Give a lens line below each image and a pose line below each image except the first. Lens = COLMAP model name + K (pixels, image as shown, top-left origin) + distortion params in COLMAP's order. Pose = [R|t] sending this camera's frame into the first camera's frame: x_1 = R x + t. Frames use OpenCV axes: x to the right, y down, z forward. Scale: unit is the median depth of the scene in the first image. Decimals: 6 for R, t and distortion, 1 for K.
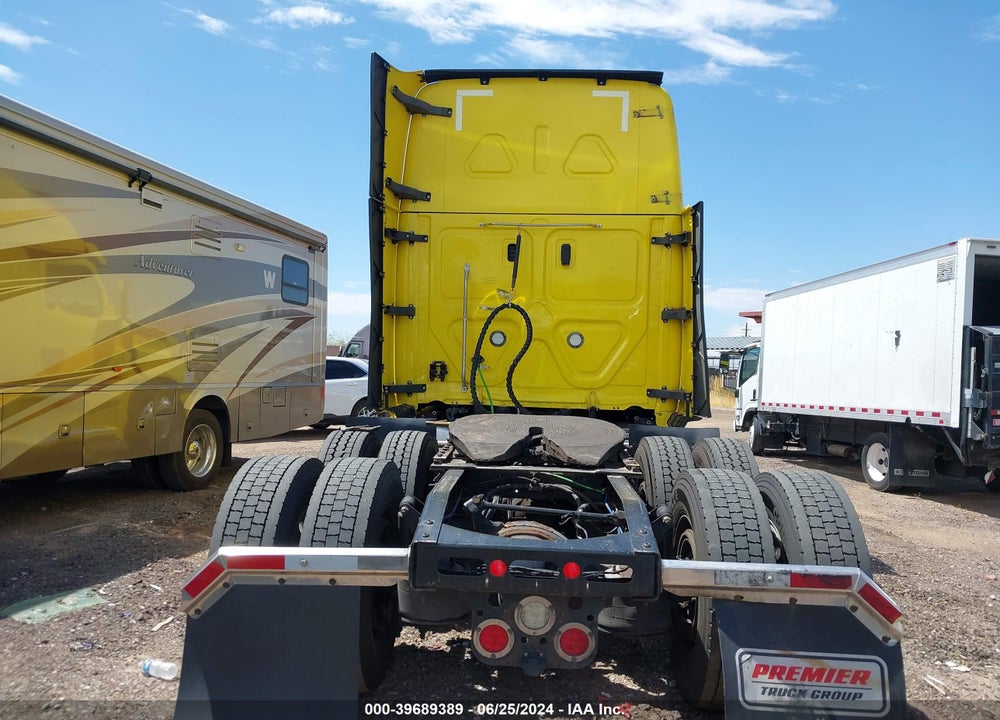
lens RADIAL K [[771.6, 0, 508.4], [0, 771.6, 365.2], [0, 0, 1]] dist [0.044892, -0.067924]
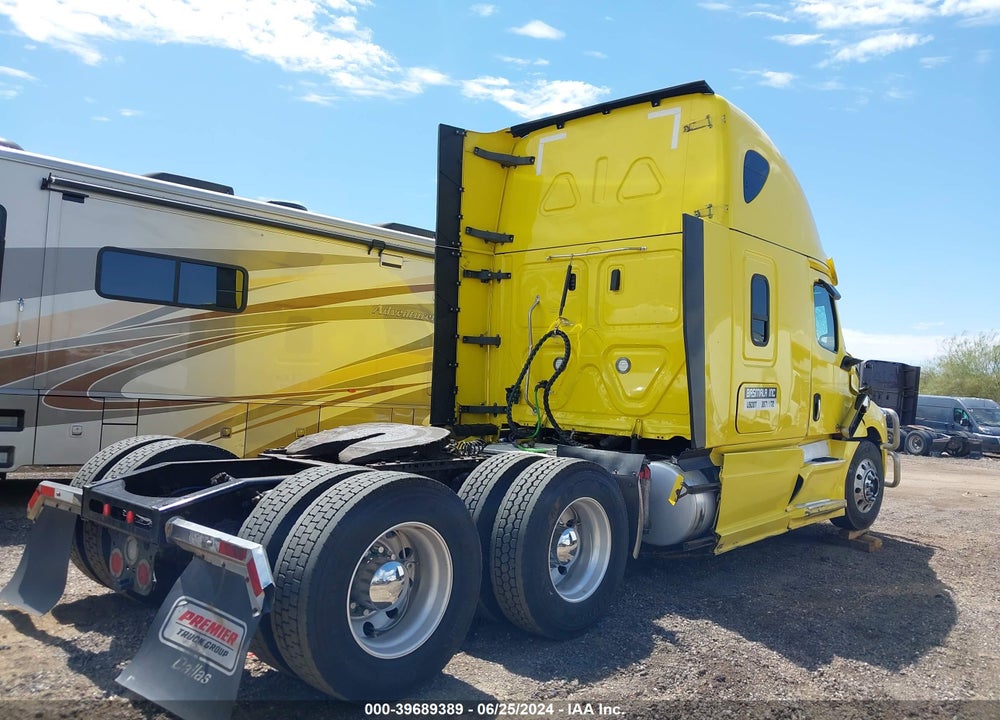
lens RADIAL K [[771.6, 0, 508.4], [0, 771.6, 365.2], [0, 0, 1]] dist [0.044892, -0.067924]
pose [[0.786780, -0.006502, -0.617200, 0.580185], [-0.029224, 0.998431, -0.047771, 0.018335], [0.616542, 0.055622, 0.785355, 0.133121]]
